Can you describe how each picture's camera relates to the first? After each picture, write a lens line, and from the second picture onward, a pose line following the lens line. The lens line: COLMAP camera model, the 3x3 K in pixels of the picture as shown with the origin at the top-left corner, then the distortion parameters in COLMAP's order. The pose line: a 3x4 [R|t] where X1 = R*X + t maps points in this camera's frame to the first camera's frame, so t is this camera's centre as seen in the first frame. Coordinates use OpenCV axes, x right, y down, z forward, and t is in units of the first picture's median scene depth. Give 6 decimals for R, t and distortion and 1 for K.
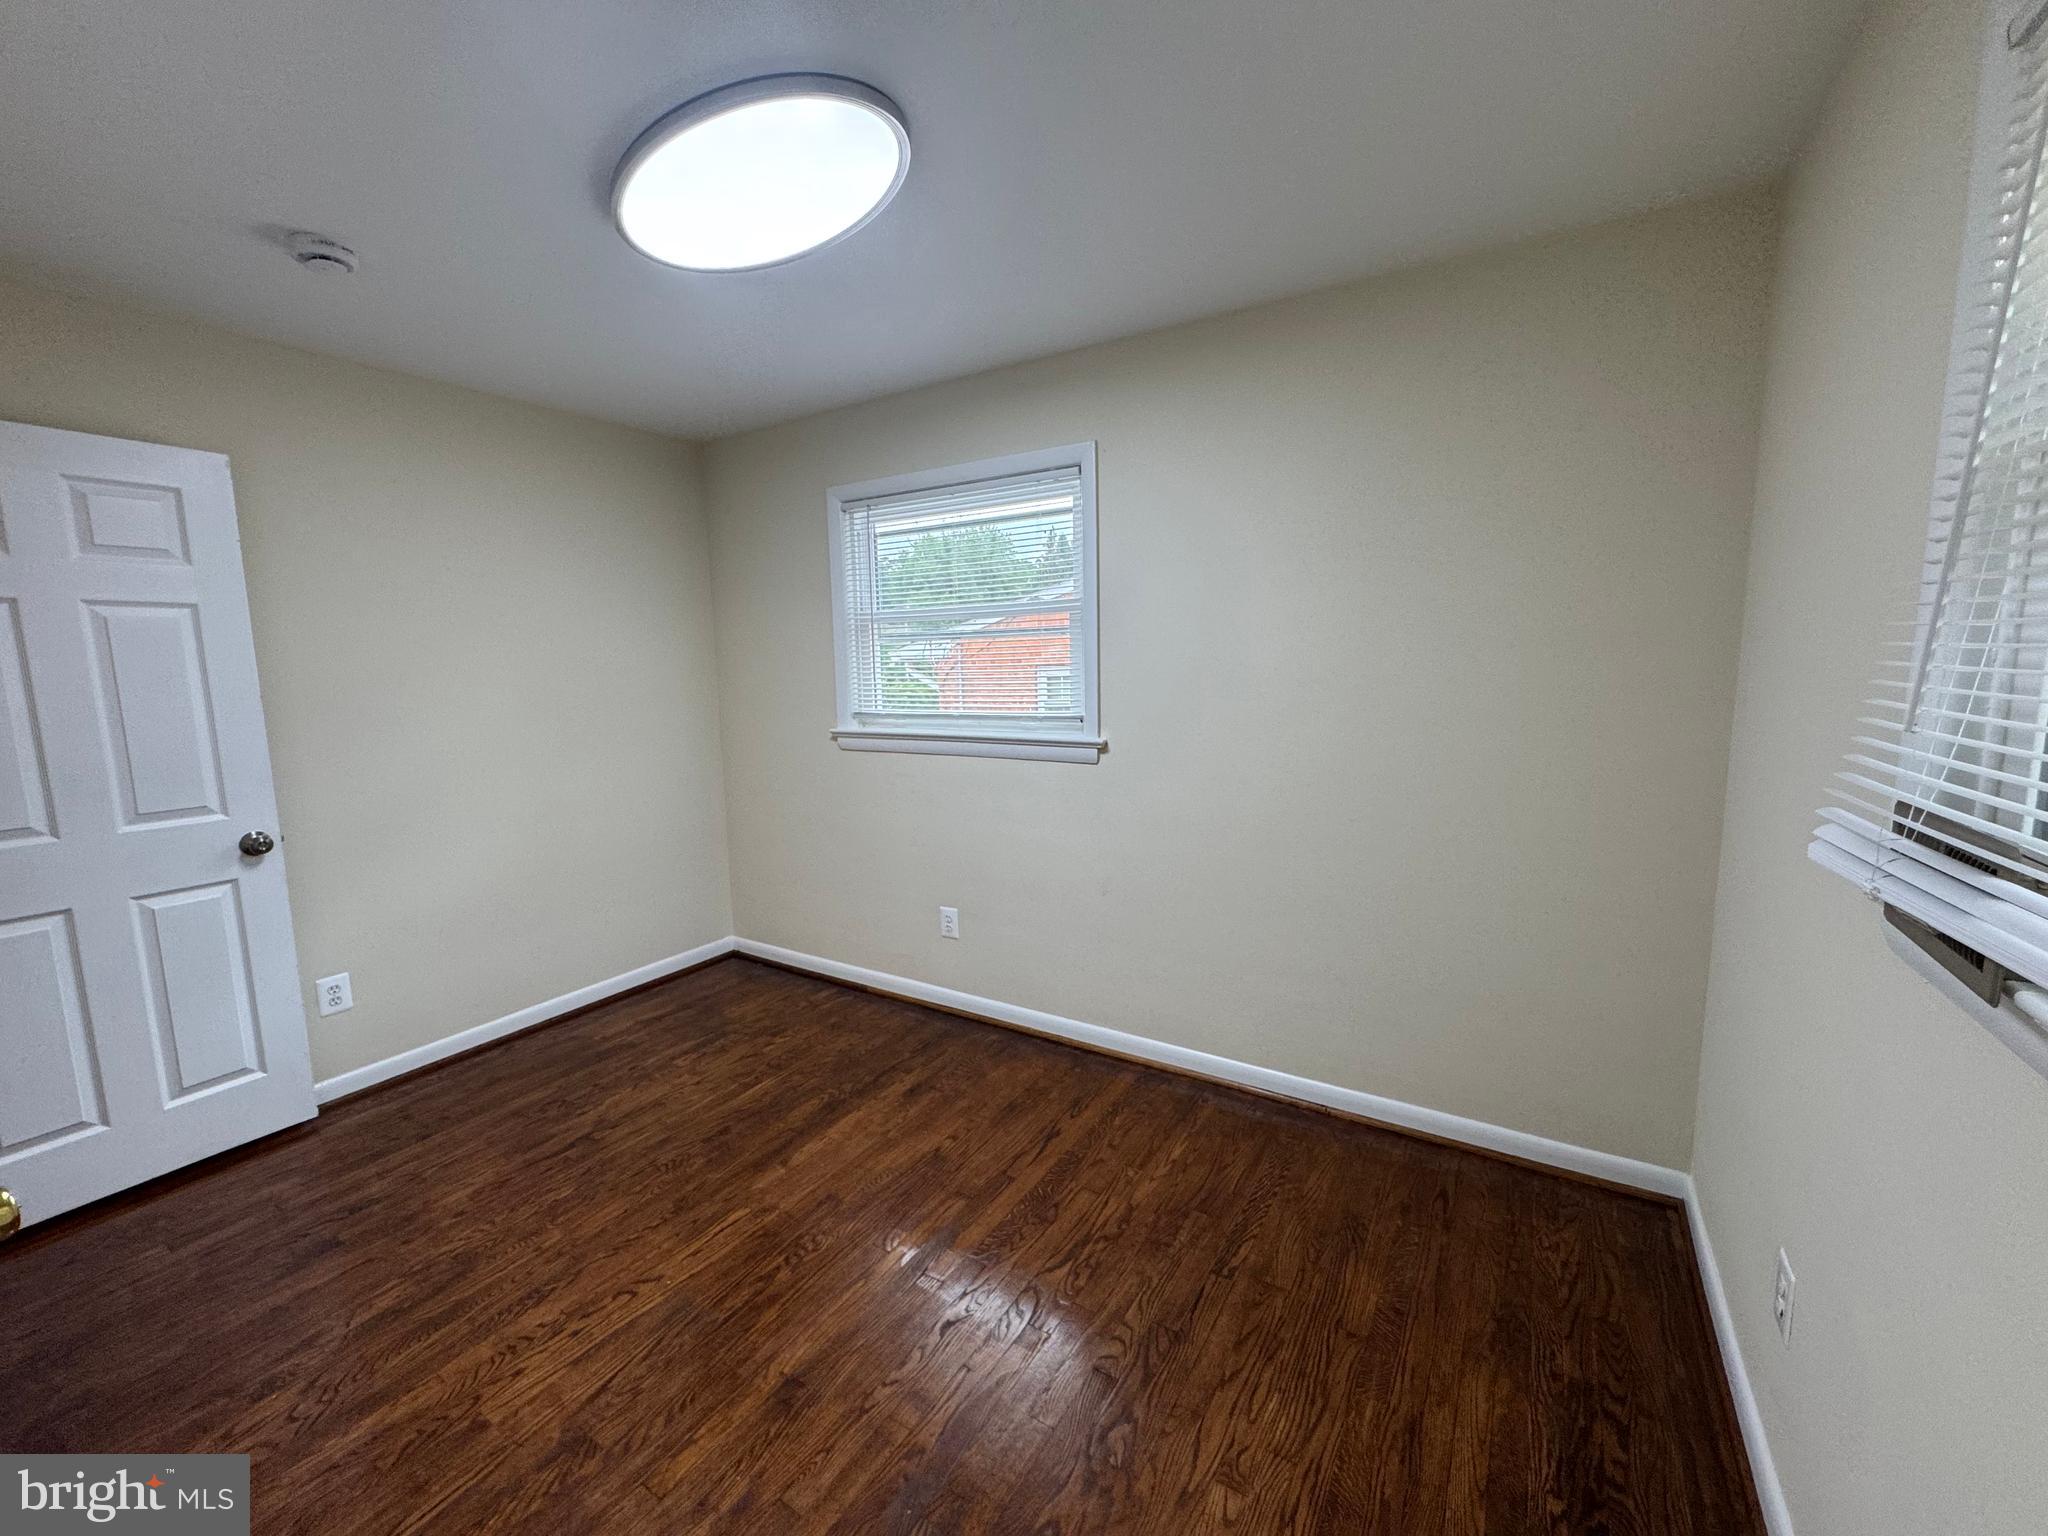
lens RADIAL K [[823.7, 0, 1019.8], [0, 823.7, 764.9], [0, 0, 1]] dist [-0.001247, 0.000028]
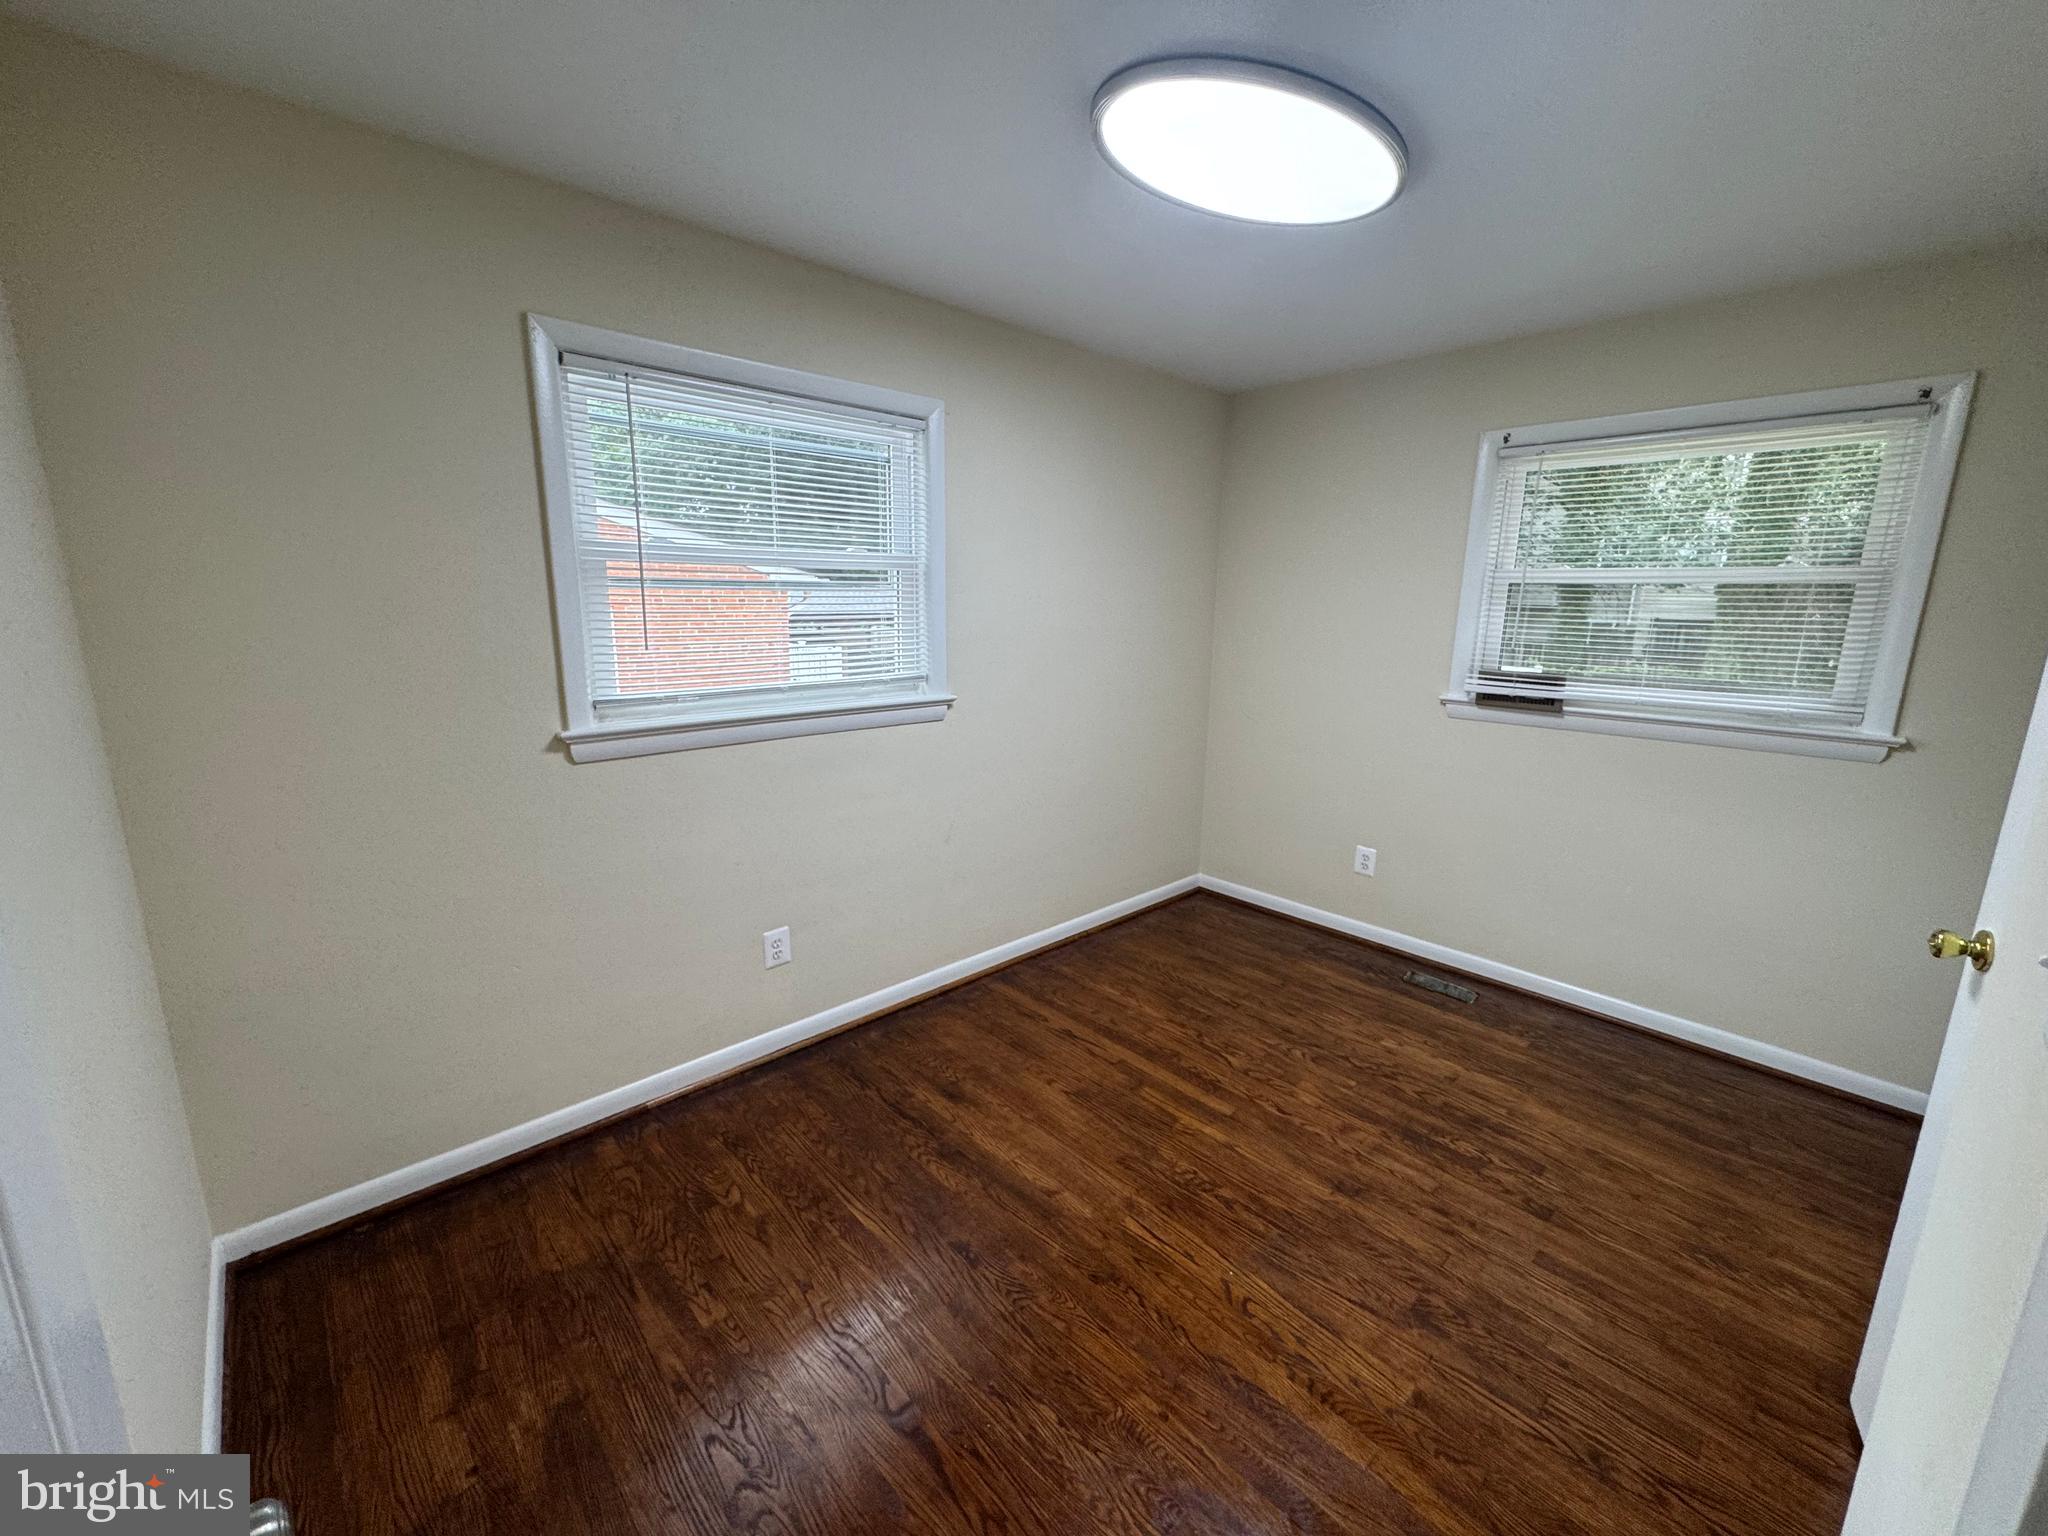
lens RADIAL K [[823.7, 0, 1022.8], [0, 823.7, 768.1], [0, 0, 1]] dist [-0.001247, 0.000028]
pose [[0.247658, -0.179555, 0.952064, -1.177501], [0.105287, 0.981845, 0.157784, -0.127207], [-0.963110, 0.061163, 0.262066, 0.848696]]
